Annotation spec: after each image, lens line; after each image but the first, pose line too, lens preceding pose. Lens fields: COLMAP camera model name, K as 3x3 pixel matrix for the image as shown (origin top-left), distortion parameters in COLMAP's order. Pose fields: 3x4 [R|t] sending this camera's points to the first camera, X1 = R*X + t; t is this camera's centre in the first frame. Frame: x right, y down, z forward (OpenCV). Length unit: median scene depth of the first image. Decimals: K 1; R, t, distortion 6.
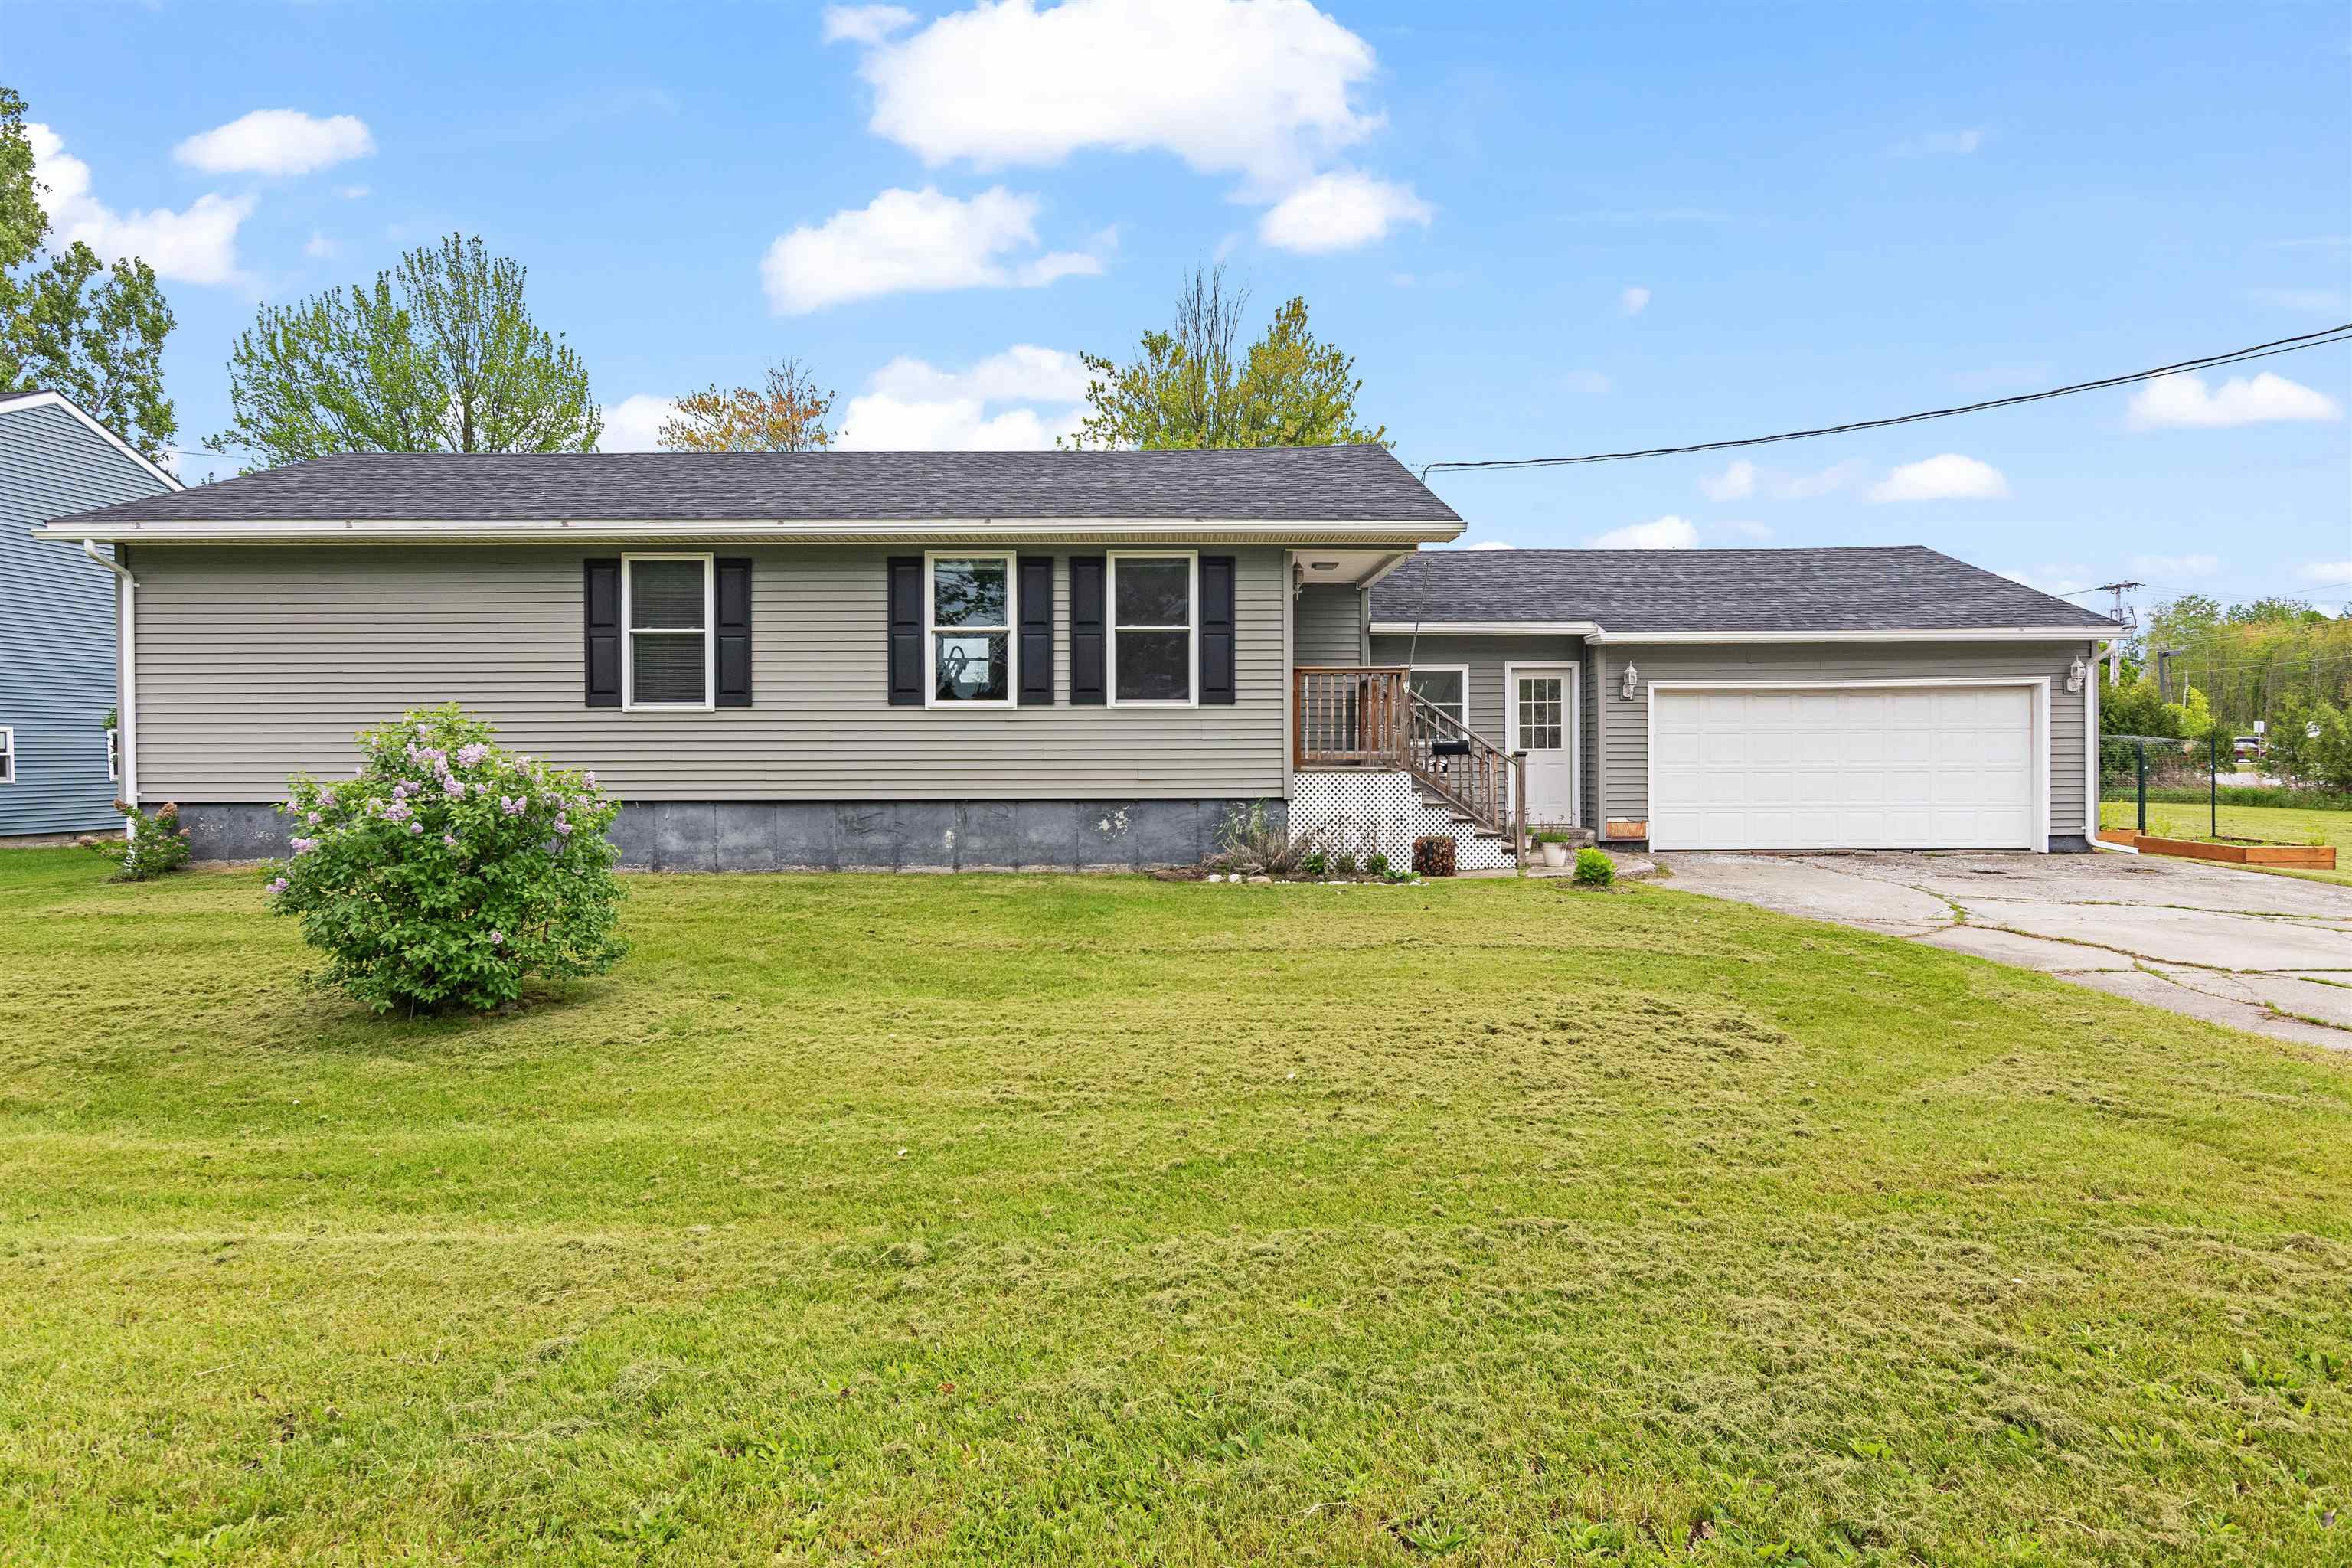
lens RADIAL K [[1288.9, 0, 1176.7], [0, 1288.9, 770.7], [0, 0, 1]] dist [0.000882, -0.001367]
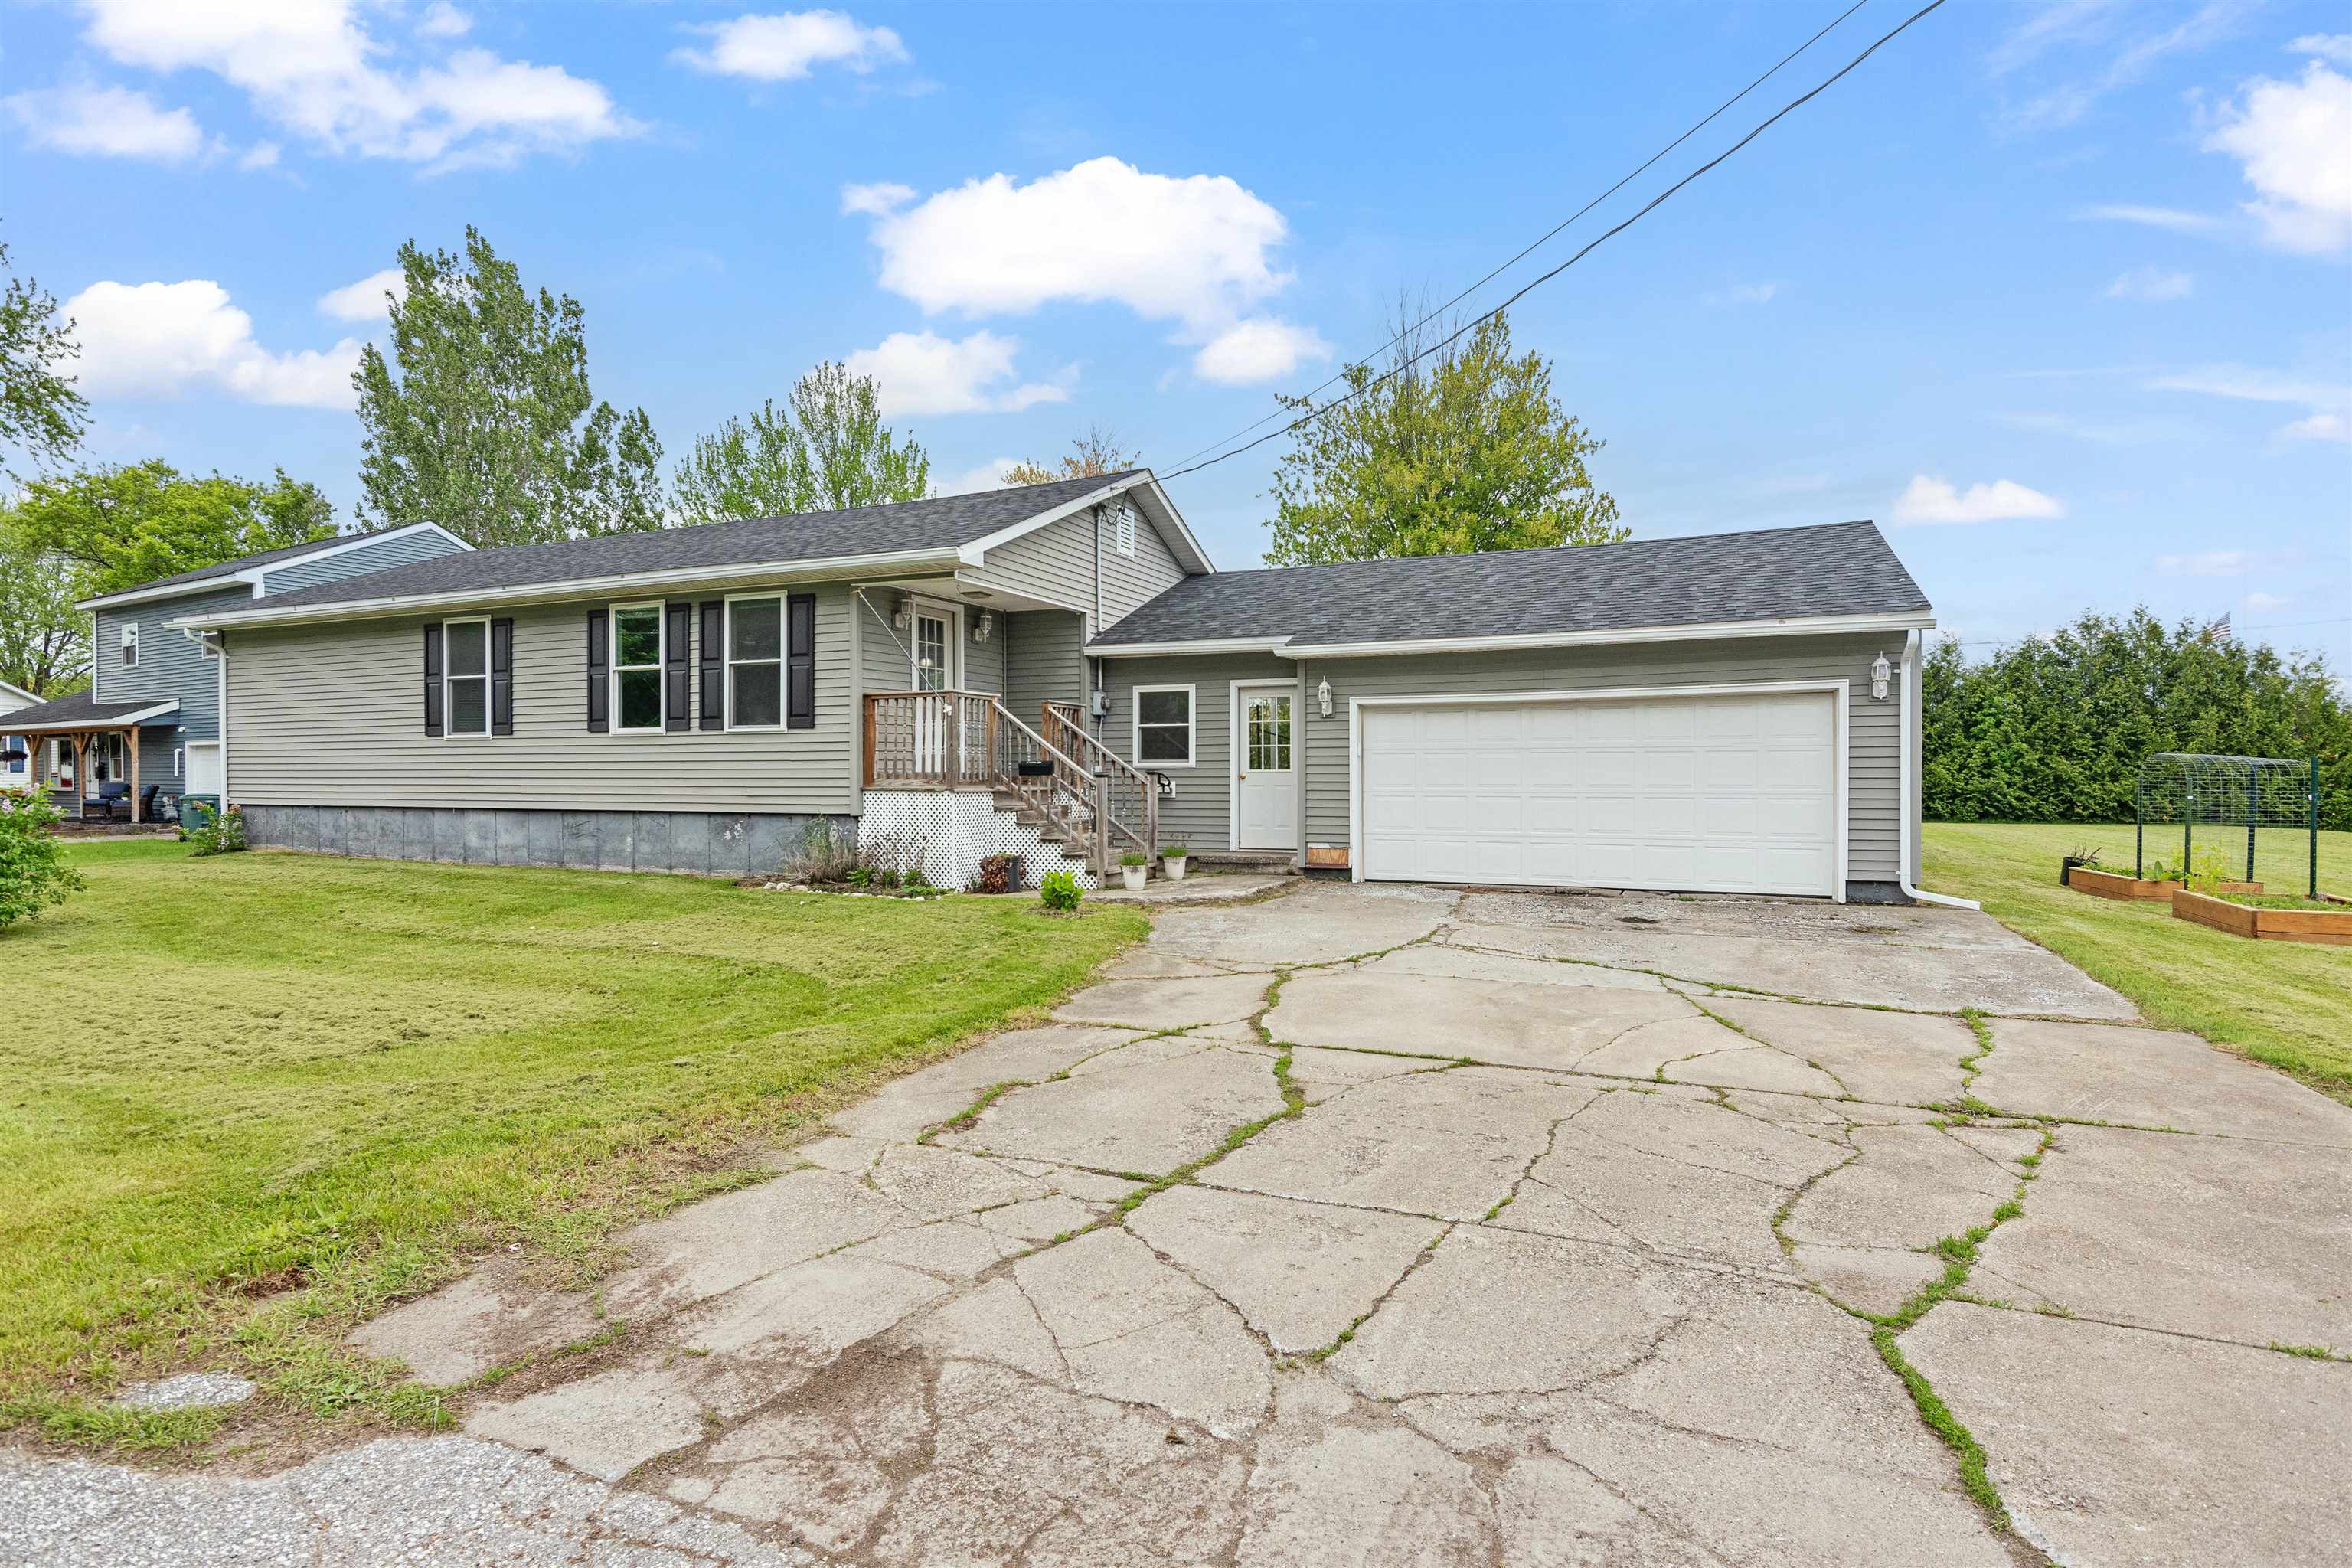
lens RADIAL K [[1212.8, 0, 1175.2], [0, 1212.8, 799.5], [0, 0, 1]] dist [0.001825, -0.000875]
pose [[0.908909, 0.012207, -0.416816, 0.752110], [-0.009469, 0.999918, 0.008634, -0.002581], [0.416887, -0.003901, 0.908950, 0.188547]]
